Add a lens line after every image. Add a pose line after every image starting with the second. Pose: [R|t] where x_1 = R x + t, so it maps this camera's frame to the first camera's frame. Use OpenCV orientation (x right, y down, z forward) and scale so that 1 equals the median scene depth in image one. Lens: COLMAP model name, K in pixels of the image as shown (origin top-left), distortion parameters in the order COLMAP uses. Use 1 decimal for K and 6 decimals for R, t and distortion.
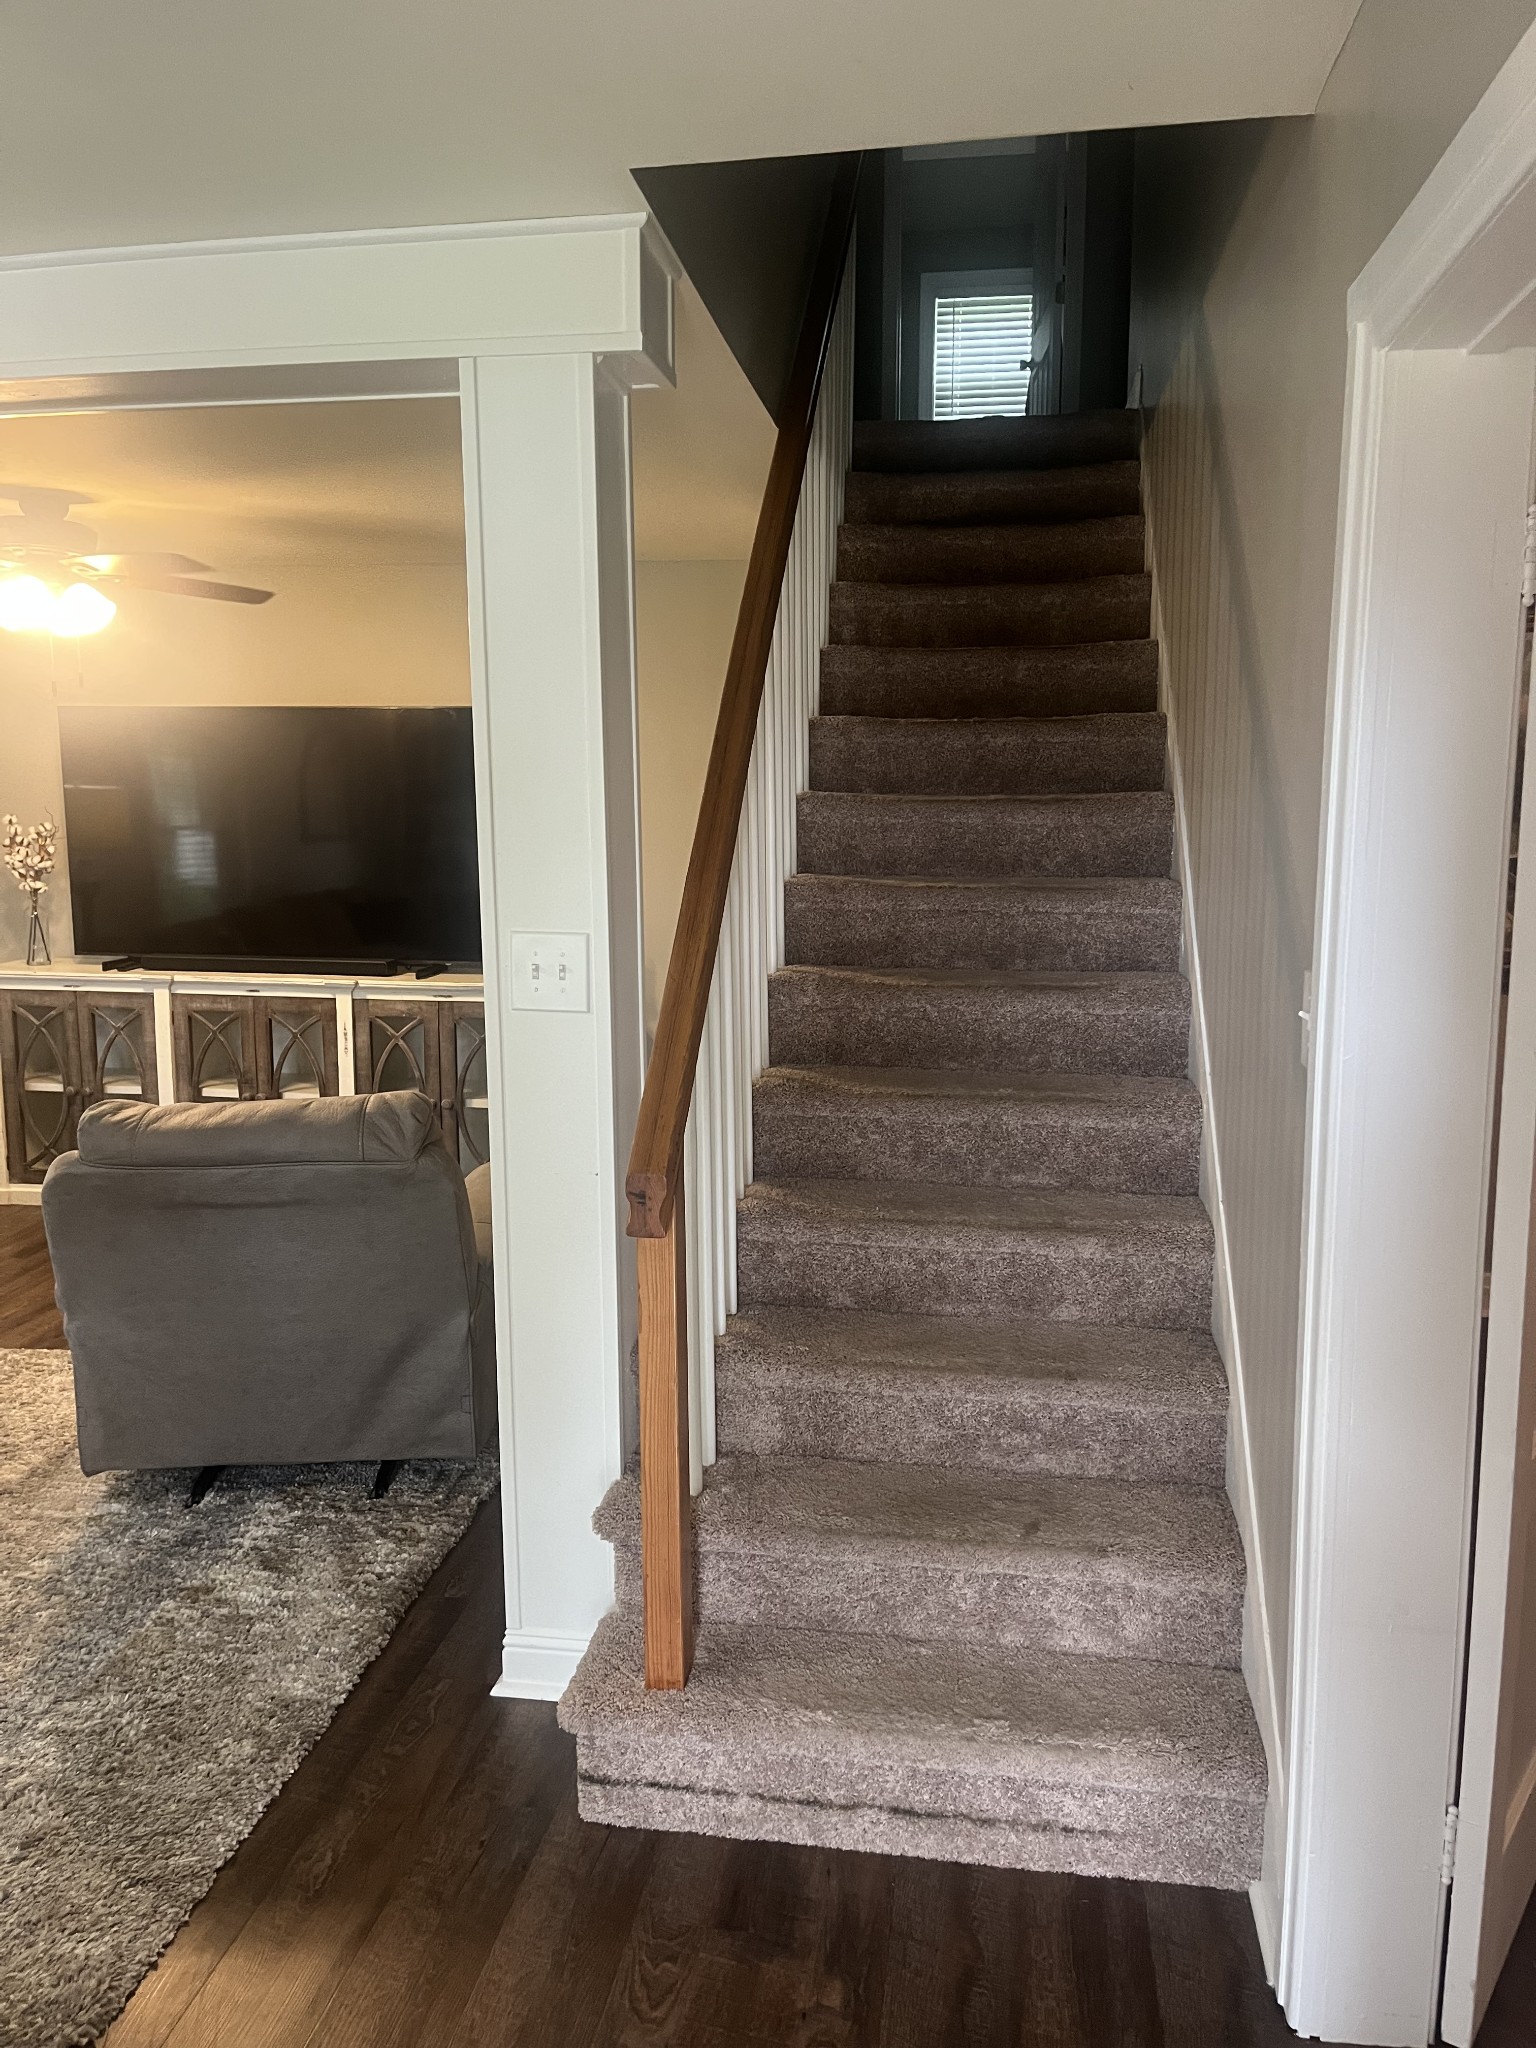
lens RADIAL K [[1546.1, 0, 768.0], [0, 1546.1, 1024.0], [0, 0, 1]] dist [0.075600, -0.098114]
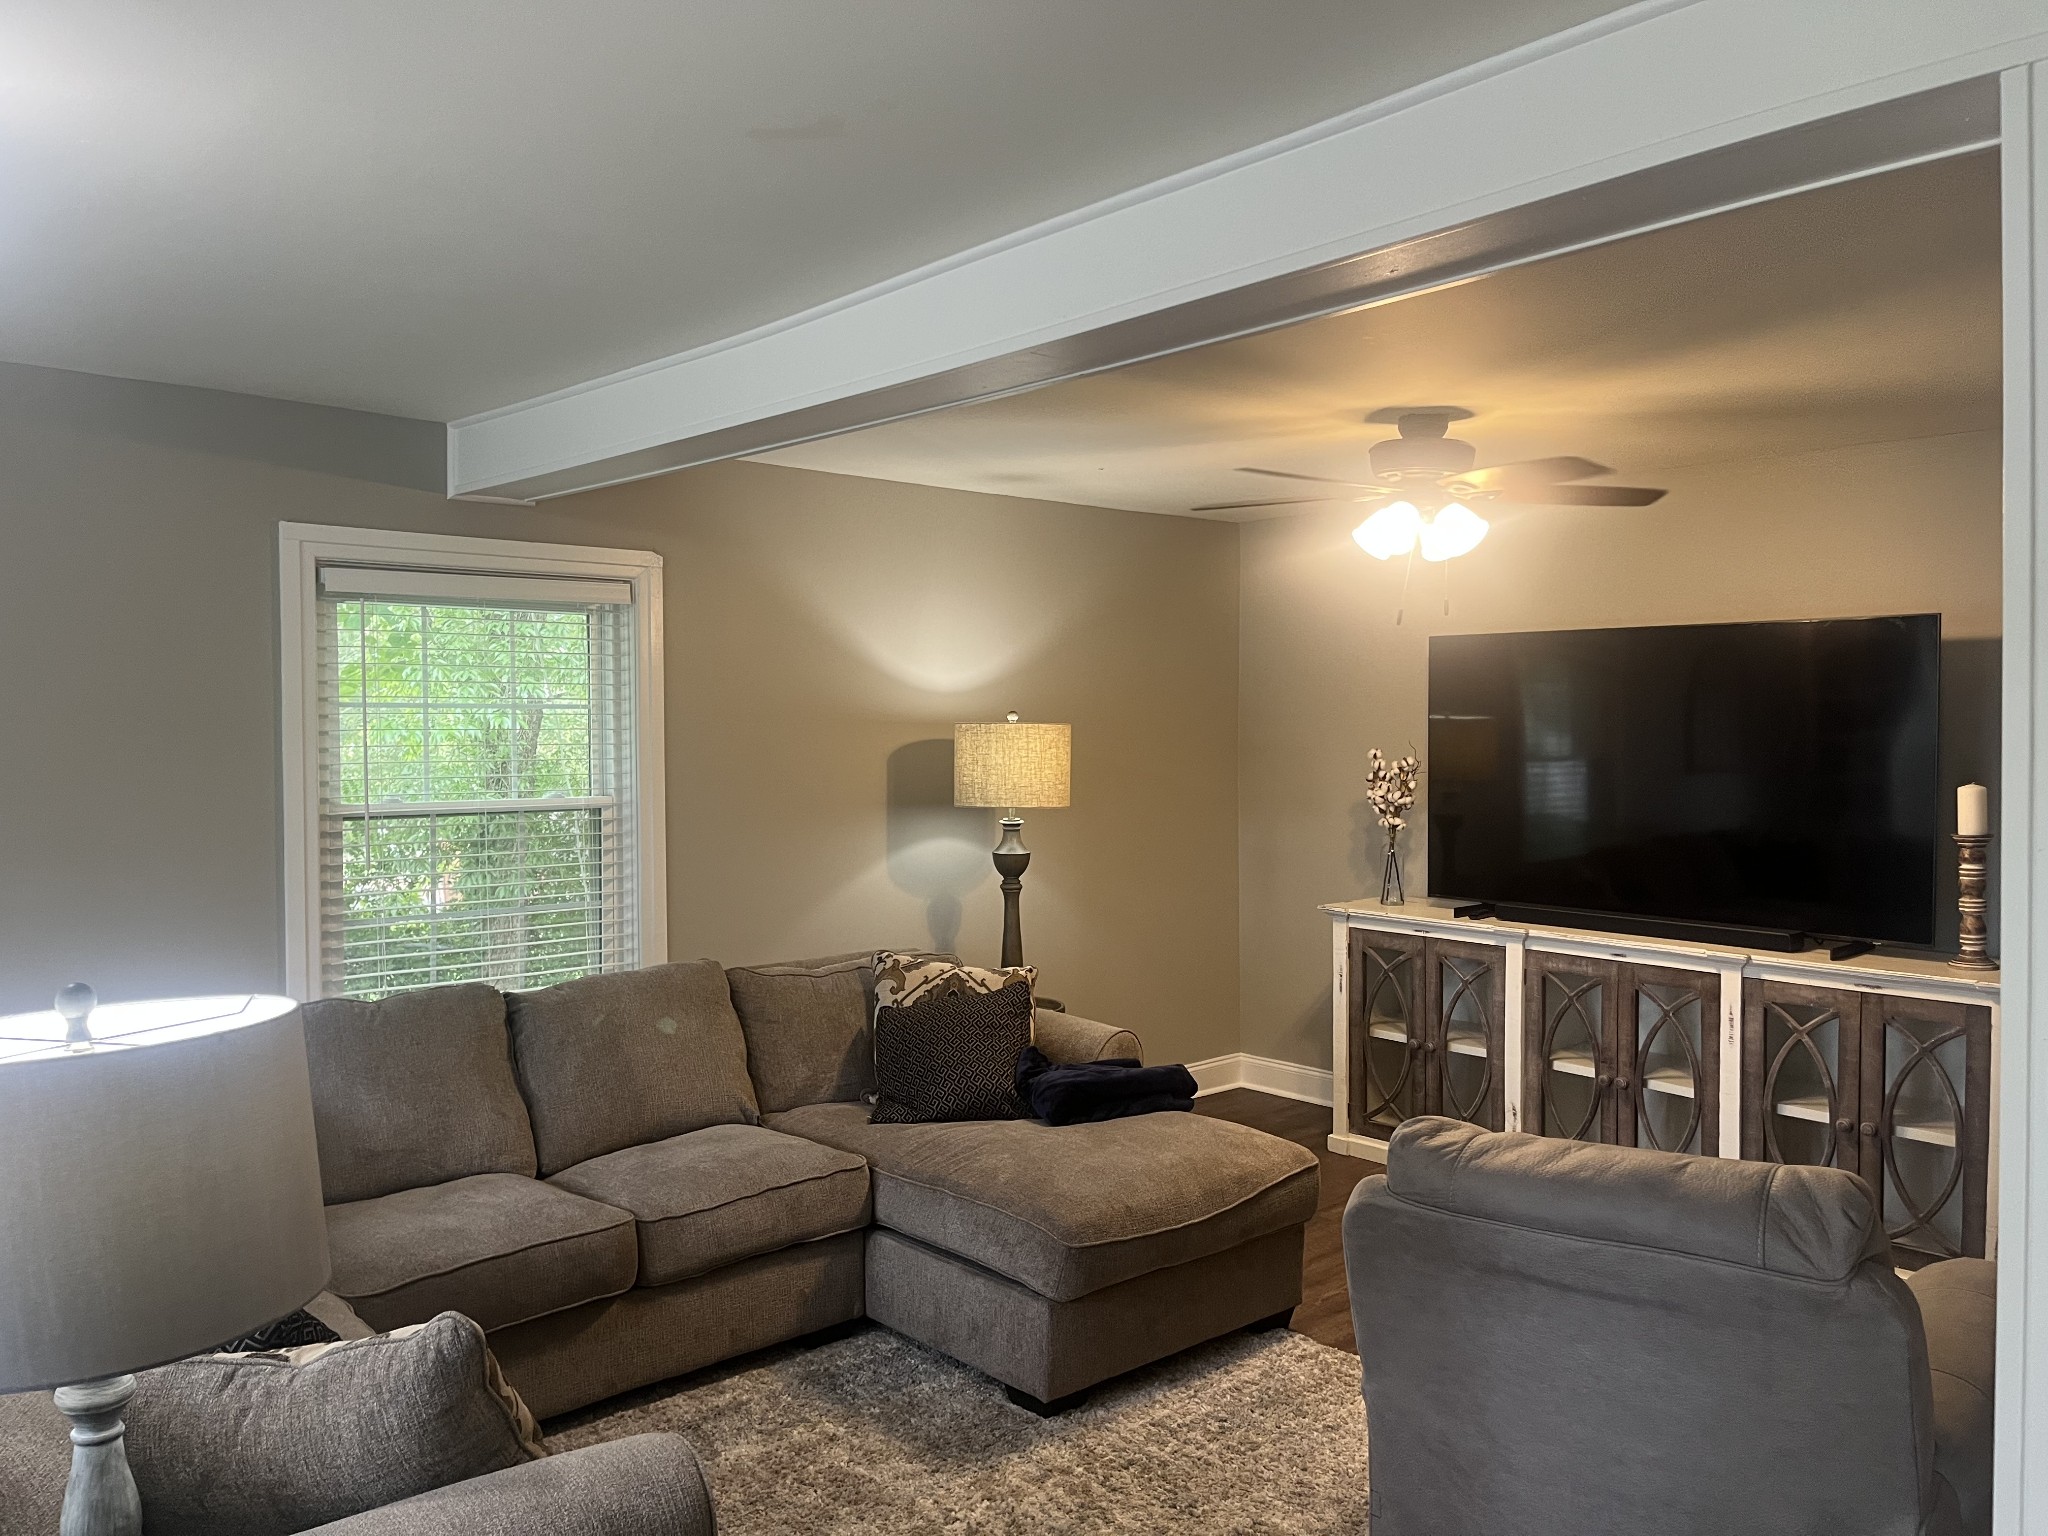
lens RADIAL K [[1546.7, 0, 1024.0], [0, 1546.7, 768.0], [0, 0, 1]] dist [0.072485, -0.095046]
pose [[0.772471, 0.016268, -0.634842, -0.040604], [-0.087471, 0.992869, -0.080991, -0.024987], [0.628998, 0.118093, 0.768385, 0.124669]]
